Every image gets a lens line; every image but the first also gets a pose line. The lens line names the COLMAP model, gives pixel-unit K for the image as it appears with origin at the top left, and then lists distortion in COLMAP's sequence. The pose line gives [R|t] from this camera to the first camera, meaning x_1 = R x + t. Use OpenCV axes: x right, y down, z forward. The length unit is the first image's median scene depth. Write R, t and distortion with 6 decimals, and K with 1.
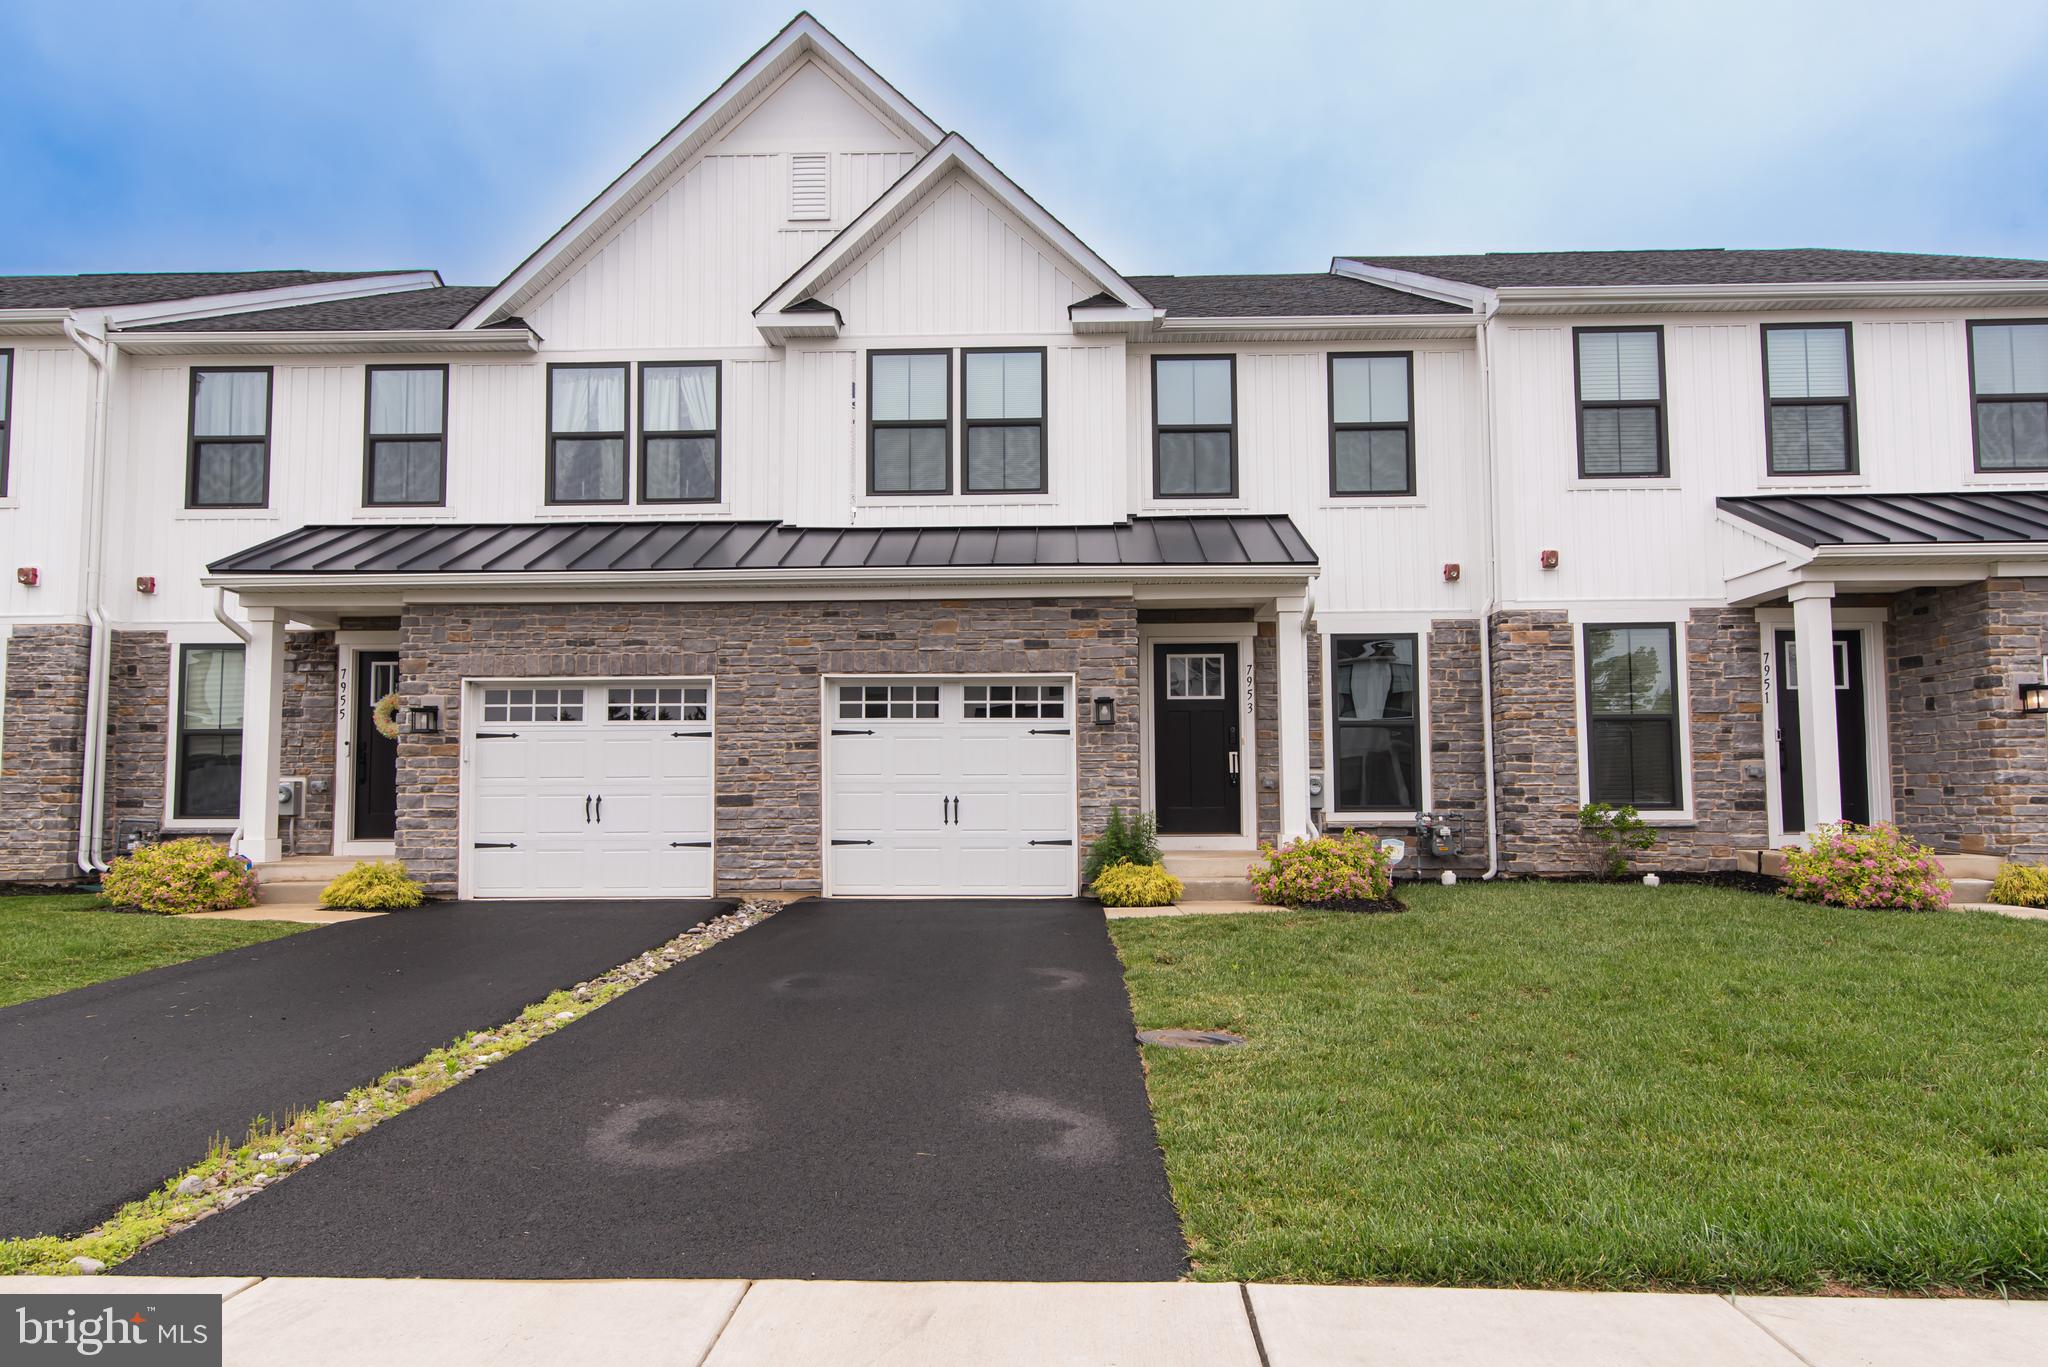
lens RADIAL K [[1243.6, 0, 1026.4], [0, 1243.6, 725.5], [0, 0, 1]] dist [0.000155, 0.000009]
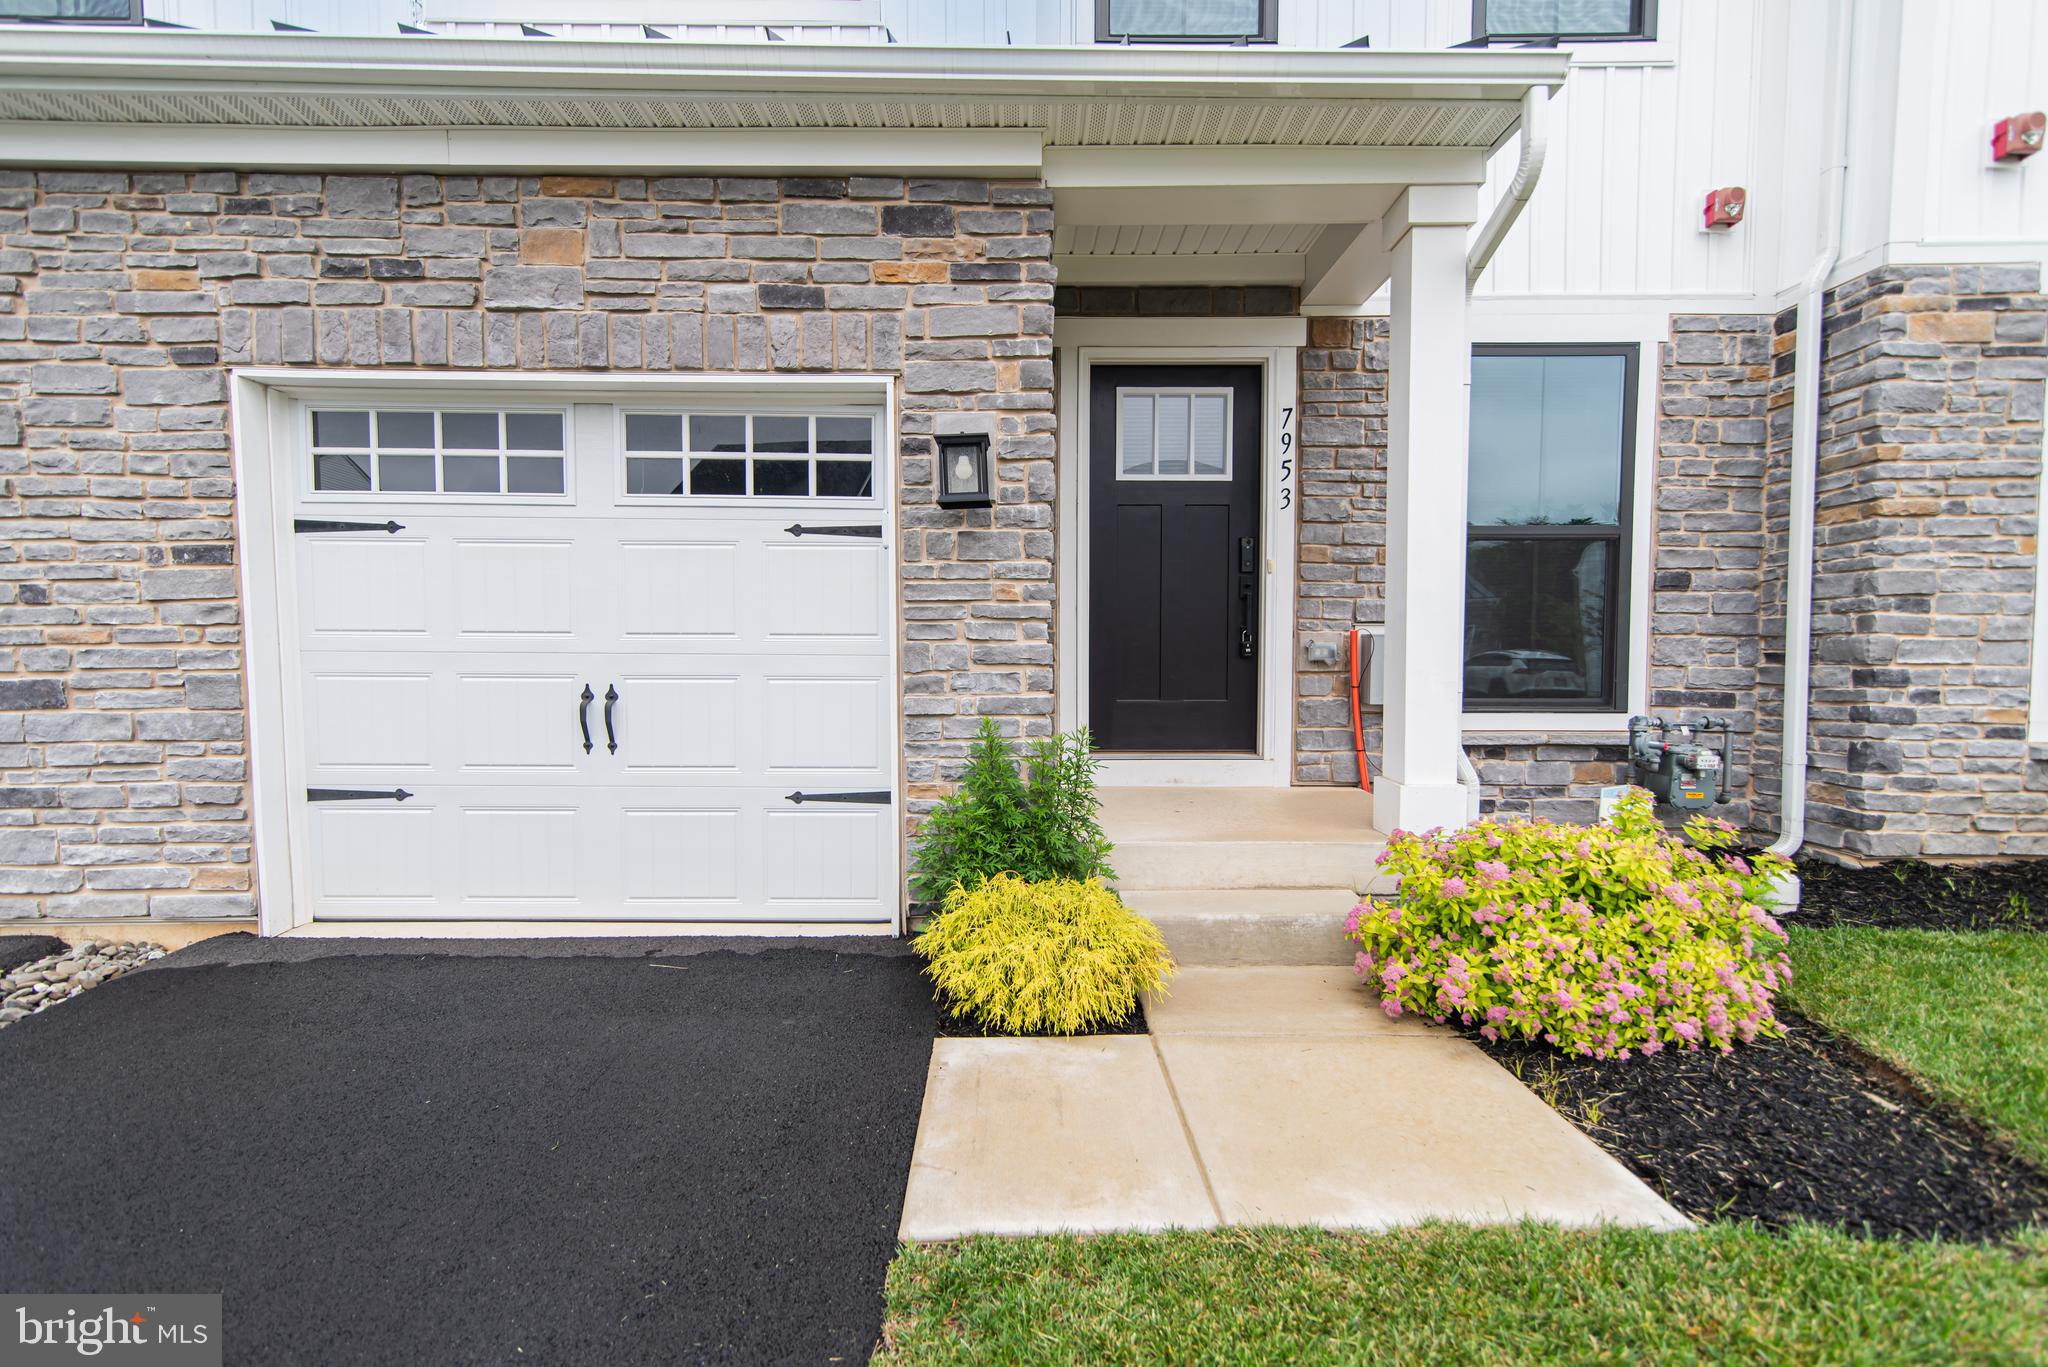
lens RADIAL K [[948.7, 0, 1016.2], [0, 948.7, 686.7], [0, 0, 1]] dist [0.014709, -0.000897]
pose [[0.999284, 0.004958, 0.037508, 0.066751], [-0.008831, 0.994560, 0.103793, 0.023553], [-0.036789, -0.104050, 0.993891, 0.686090]]
